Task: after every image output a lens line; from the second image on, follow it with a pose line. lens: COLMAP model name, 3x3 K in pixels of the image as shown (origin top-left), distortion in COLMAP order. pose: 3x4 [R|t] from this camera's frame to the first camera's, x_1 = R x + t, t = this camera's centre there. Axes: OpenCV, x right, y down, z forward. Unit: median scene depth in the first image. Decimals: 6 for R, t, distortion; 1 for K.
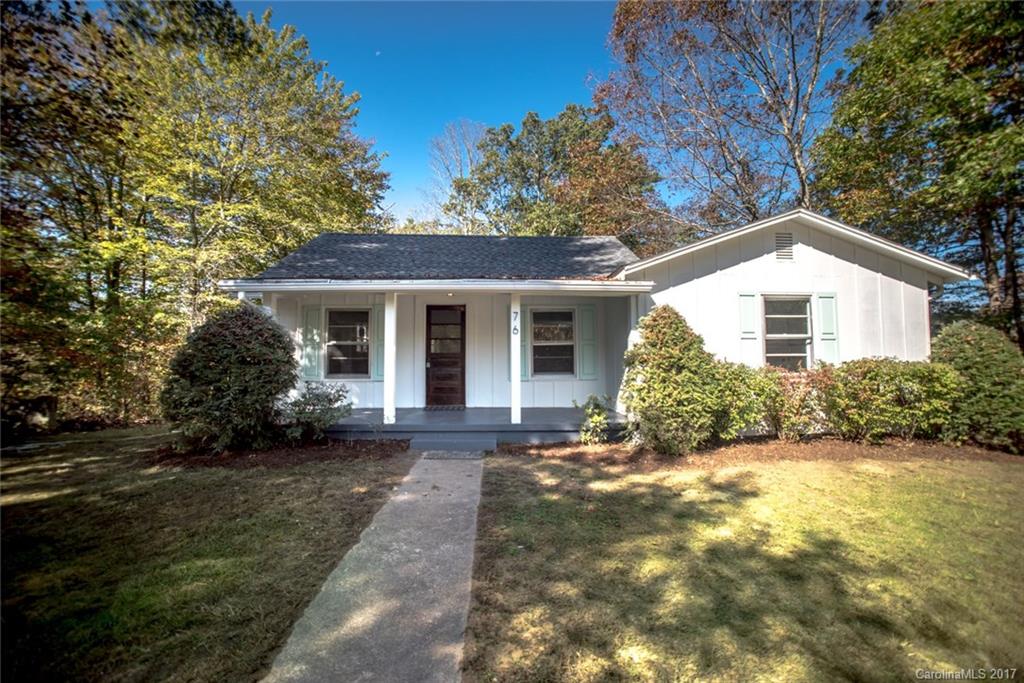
lens RADIAL K [[406.9, 0, 514.5], [0, 406.9, 335.6], [0, 0, 1]] dist [-0.022422, 0.001411]
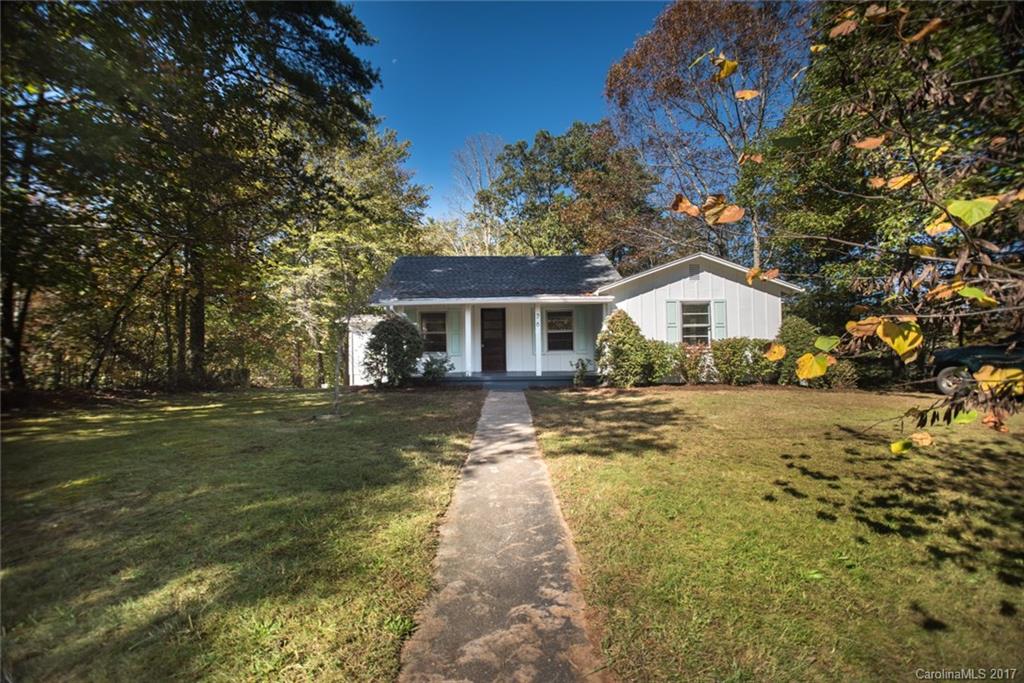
lens RADIAL K [[406.9, 0, 508.5], [0, 406.9, 333.0], [0, 0, 1]] dist [-0.022422, 0.001411]
pose [[0.998896, -0.010731, -0.045731, -0.035900], [0.011650, 0.999734, 0.019896, -0.008388], [0.045505, -0.020407, 0.998756, -0.630118]]
